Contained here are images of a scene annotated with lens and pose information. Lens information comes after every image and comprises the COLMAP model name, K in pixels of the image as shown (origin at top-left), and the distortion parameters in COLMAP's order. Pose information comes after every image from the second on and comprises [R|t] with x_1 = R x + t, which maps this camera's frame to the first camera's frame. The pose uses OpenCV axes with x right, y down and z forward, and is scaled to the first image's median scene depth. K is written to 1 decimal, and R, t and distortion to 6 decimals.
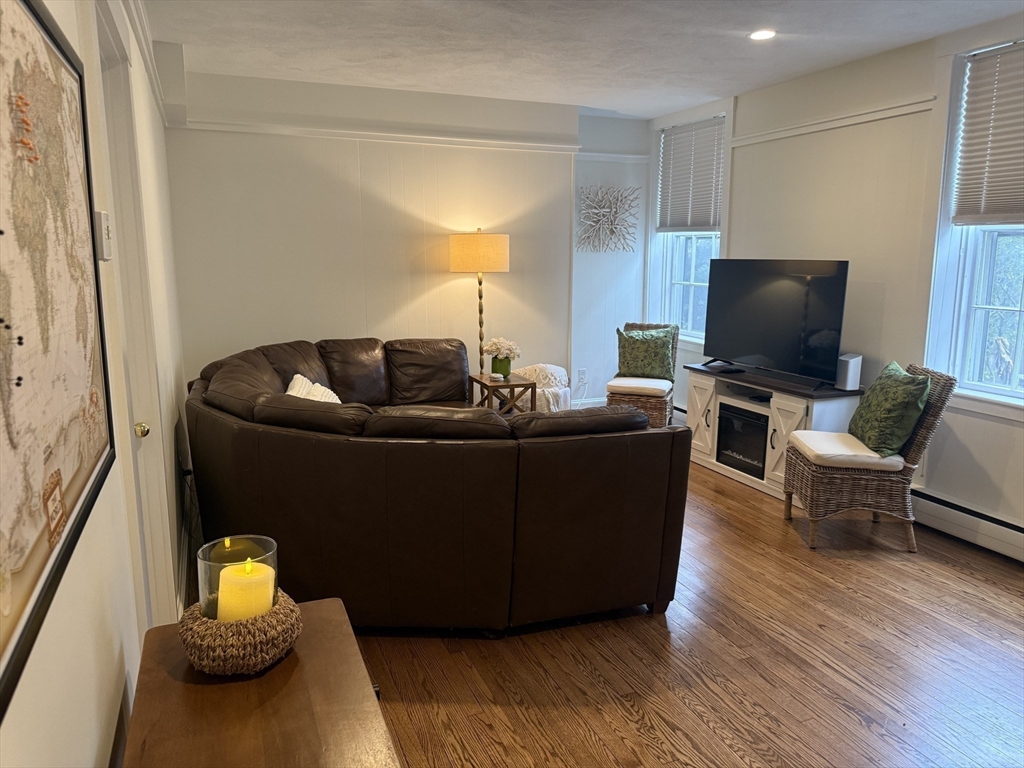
lens RADIAL K [[720.8, 0, 512.0], [0, 720.8, 384.0], [0, 0, 1]] dist [0.117359, -0.145877]
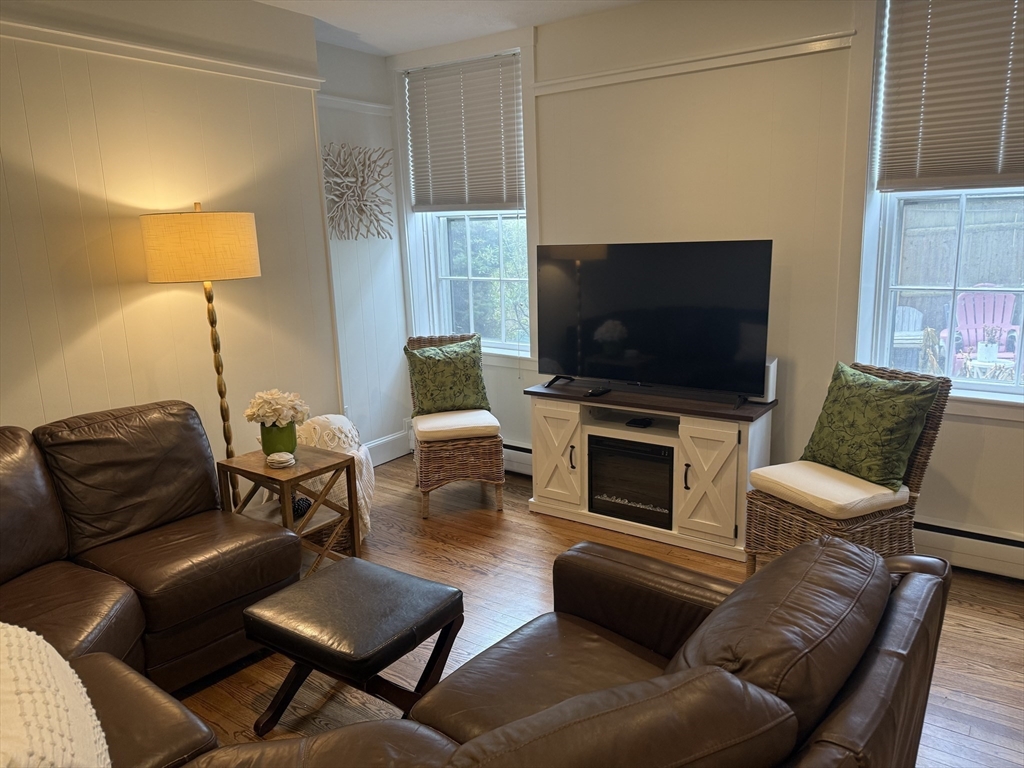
lens RADIAL K [[713.3, 0, 512.0], [0, 713.3, 384.0], [0, 0, 1]] dist [0.085073, -0.116102]
pose [[0.842696, -0.137697, 0.520484, -0.149444], [0.127952, 0.990264, 0.054818, -0.073327], [-0.522965, 0.020402, 0.852110, 0.389540]]
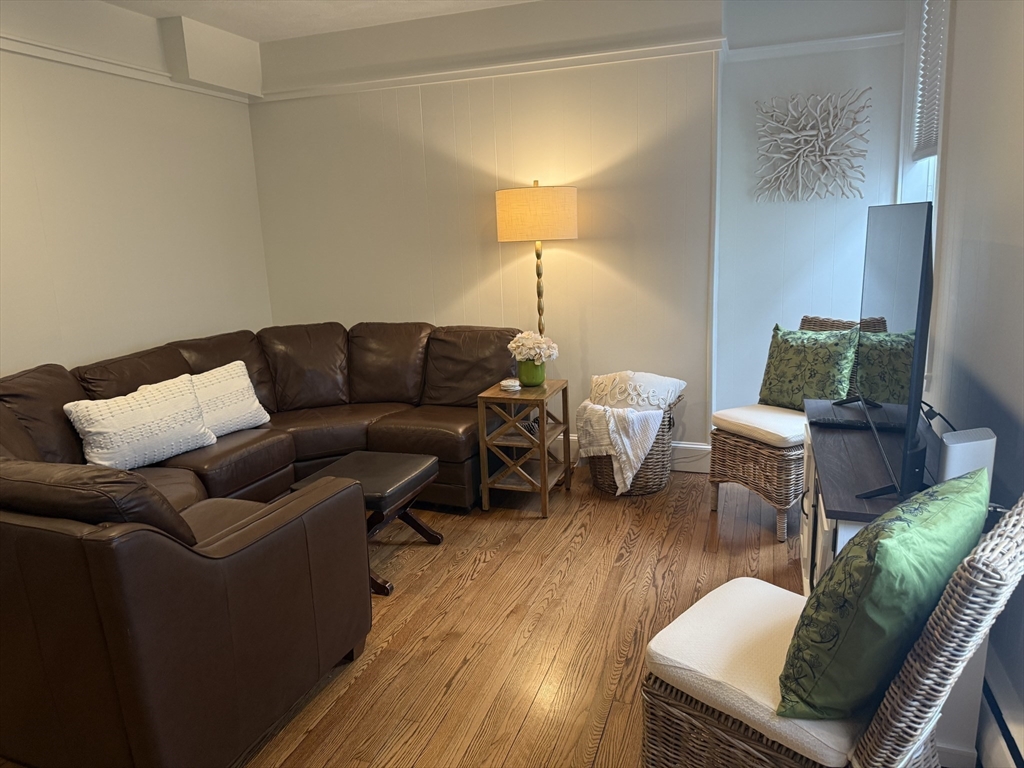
lens RADIAL K [[713.3, 0, 512.0], [0, 713.3, 384.0], [0, 0, 1]] dist [0.085073, -0.116102]
pose [[0.742952, 0.106660, -0.660792, 0.435608], [-0.079015, 0.994295, 0.071653, -0.059414], [0.664664, -0.001022, 0.747141, 0.434099]]
